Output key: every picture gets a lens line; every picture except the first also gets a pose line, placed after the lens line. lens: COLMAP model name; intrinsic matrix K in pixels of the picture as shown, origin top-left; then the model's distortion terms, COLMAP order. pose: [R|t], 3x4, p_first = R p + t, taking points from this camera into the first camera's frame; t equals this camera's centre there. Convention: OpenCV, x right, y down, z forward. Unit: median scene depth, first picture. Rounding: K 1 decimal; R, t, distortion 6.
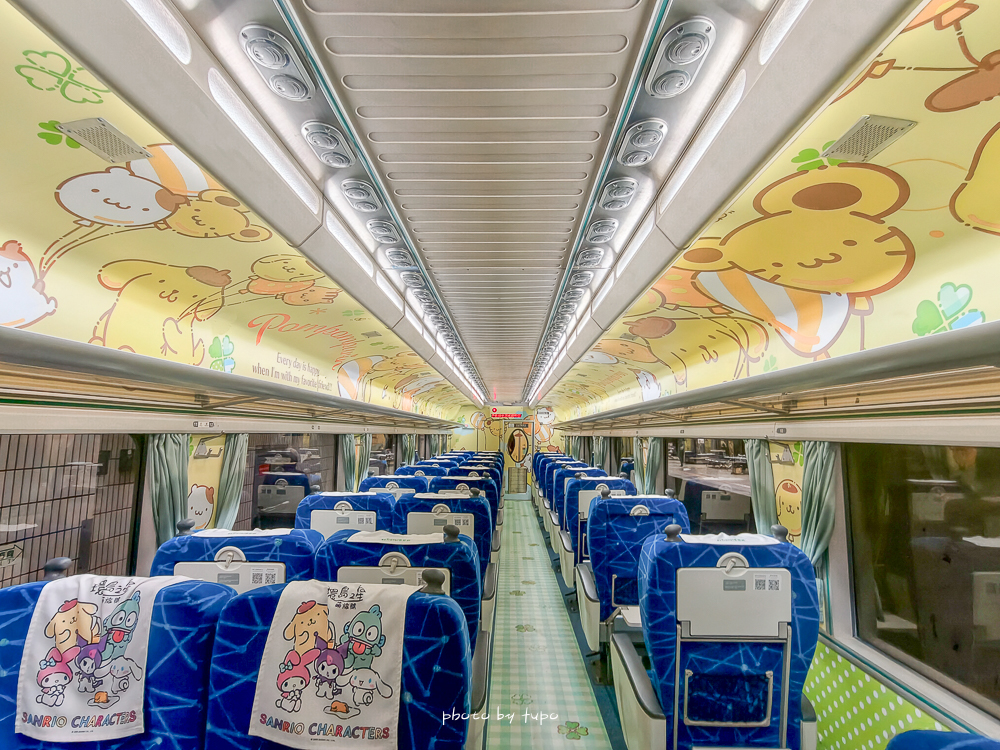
lens RADIAL K [[483.8, 0, 482.3], [0, 483.8, 376.1], [0, 0, 1]] dist [0.016072, 0.000399]
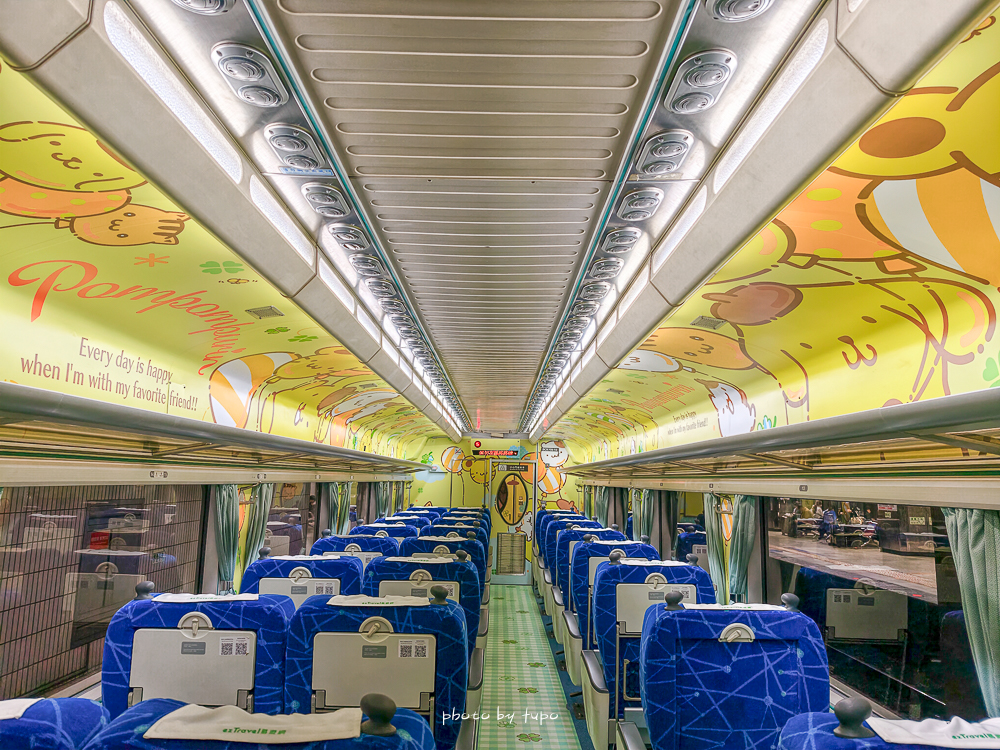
lens RADIAL K [[717.9, 0, 500.4], [0, 717.9, 370.7], [0, 0, 1]] dist [0.080683, -0.067967]
pose [[0.998362, 0.015789, 0.054984, 0.003381], [-0.013994, 0.999361, -0.032892, 0.005628], [-0.055468, 0.032068, 0.997945, 0.092811]]
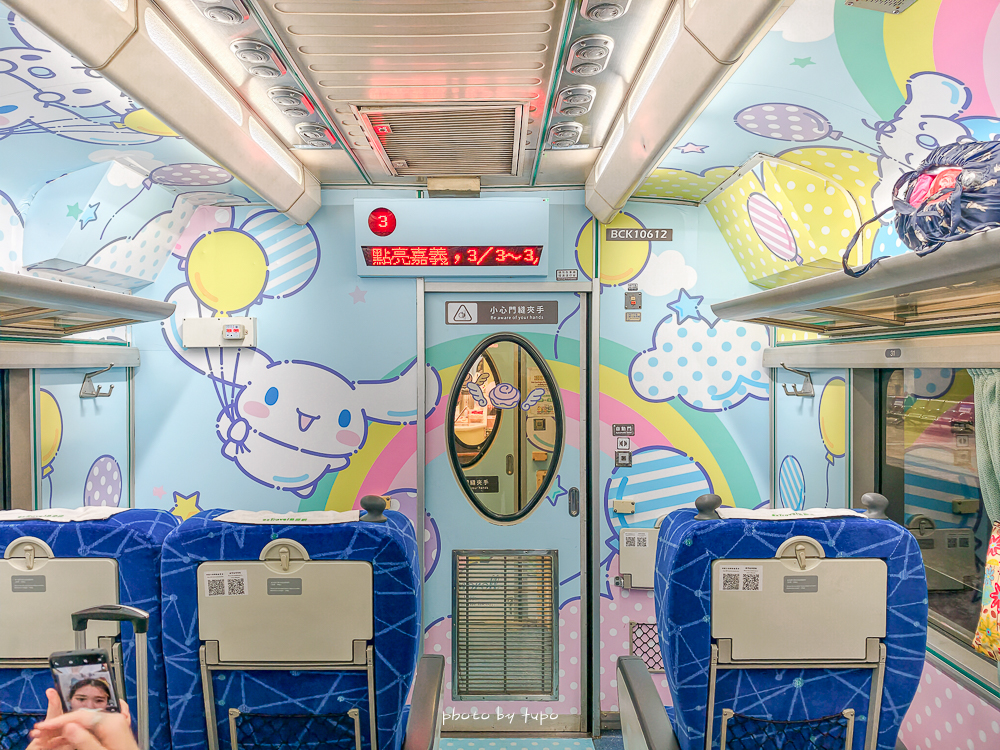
lens RADIAL K [[717.9, 0, 482.6], [0, 717.9, 379.3], [0, 0, 1]] dist [0.080683, -0.067967]
pose [[0.994437, -0.023067, 0.102777, 0.017217], [0.007487, 0.988739, 0.149464, 0.050584], [-0.105067, -0.147864, 0.983411, 0.481739]]
